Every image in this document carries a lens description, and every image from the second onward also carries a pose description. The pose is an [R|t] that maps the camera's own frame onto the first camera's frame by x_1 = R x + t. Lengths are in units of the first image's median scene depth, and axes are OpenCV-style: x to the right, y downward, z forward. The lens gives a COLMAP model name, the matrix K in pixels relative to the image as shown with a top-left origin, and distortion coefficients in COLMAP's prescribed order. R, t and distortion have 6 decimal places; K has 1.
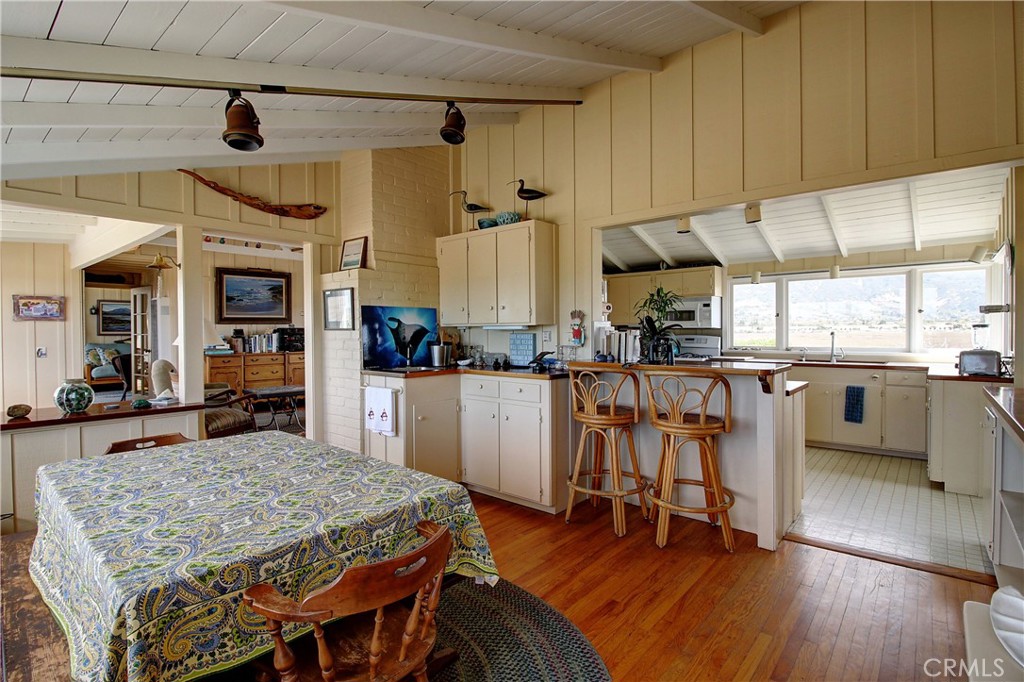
lens RADIAL K [[503.9, 0, 504.7], [0, 503.9, 336.9], [0, 0, 1]] dist [-0.002438, -0.000615]
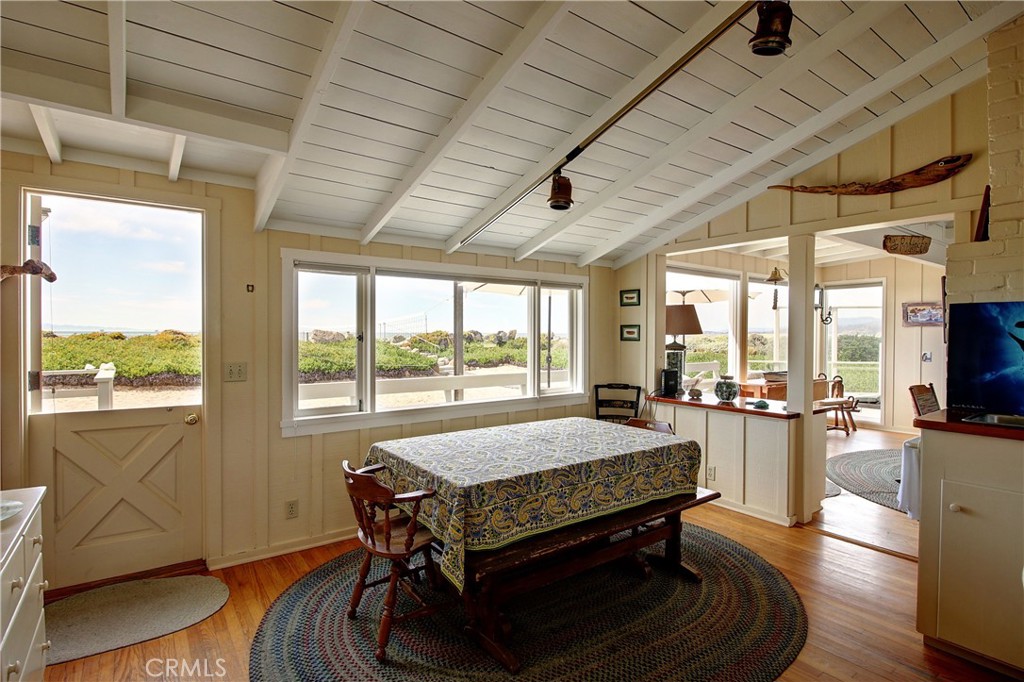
lens RADIAL K [[503.9, 0, 504.7], [0, 503.9, 336.9], [0, 0, 1]] dist [-0.002438, -0.000615]
pose [[-0.224244, 0.011817, -0.974461, 0.426492], [-0.010755, 0.999836, 0.014600, -0.023514], [0.974474, 0.013755, -0.224080, 0.577671]]
